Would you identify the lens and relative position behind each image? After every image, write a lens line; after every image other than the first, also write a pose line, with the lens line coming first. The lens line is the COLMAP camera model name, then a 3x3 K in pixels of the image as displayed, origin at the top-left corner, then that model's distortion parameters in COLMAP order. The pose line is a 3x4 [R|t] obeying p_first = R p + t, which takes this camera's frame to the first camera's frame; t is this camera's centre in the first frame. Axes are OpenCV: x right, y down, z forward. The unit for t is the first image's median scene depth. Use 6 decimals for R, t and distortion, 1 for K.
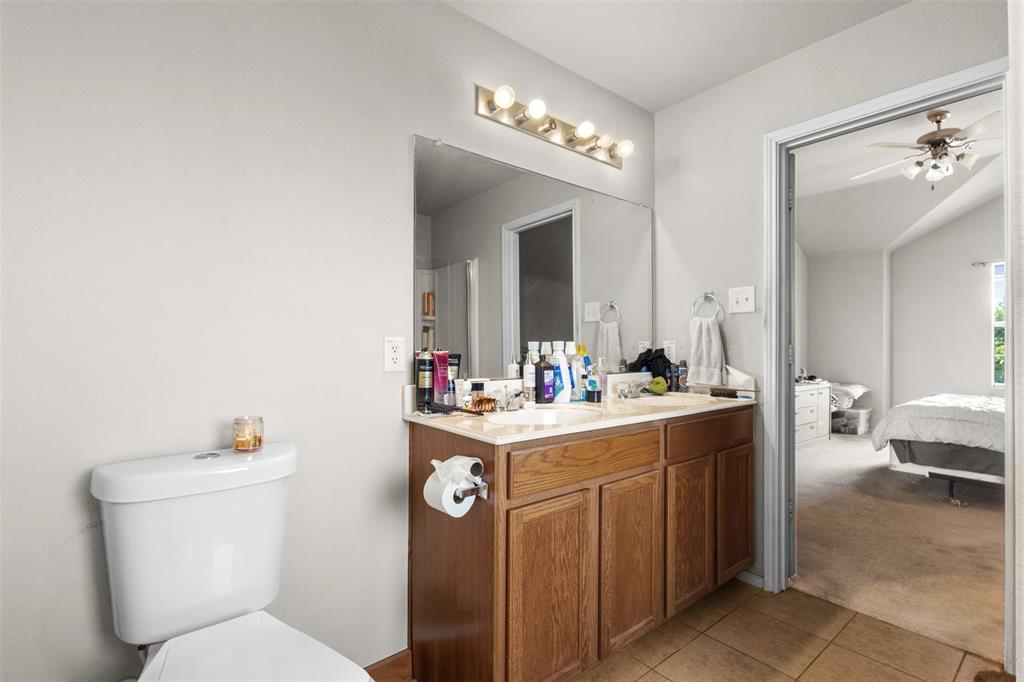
lens RADIAL K [[478.7, 0, 510.2], [0, 478.7, 345.9], [0, 0, 1]] dist [0.003134, 0.000768]
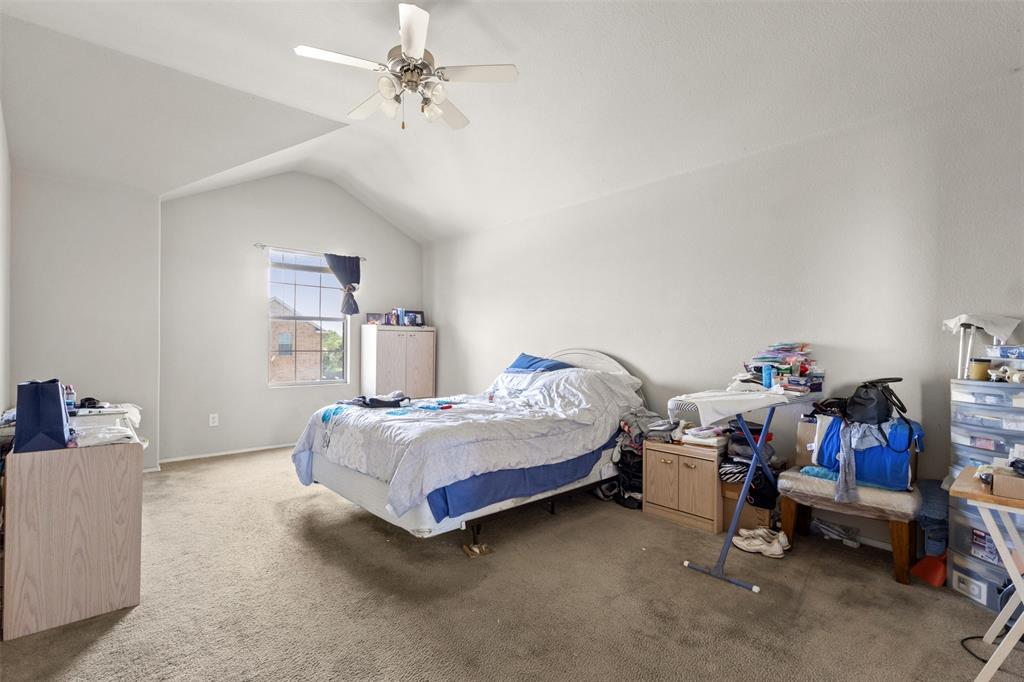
lens RADIAL K [[478.7, 0, 510.2], [0, 478.7, 345.9], [0, 0, 1]] dist [0.003134, 0.000768]
pose [[-0.040870, -0.006478, 0.999143, 0.162630], [-0.011310, 0.999918, 0.006020, -0.002284], [-0.999100, -0.011054, -0.040940, 0.963632]]
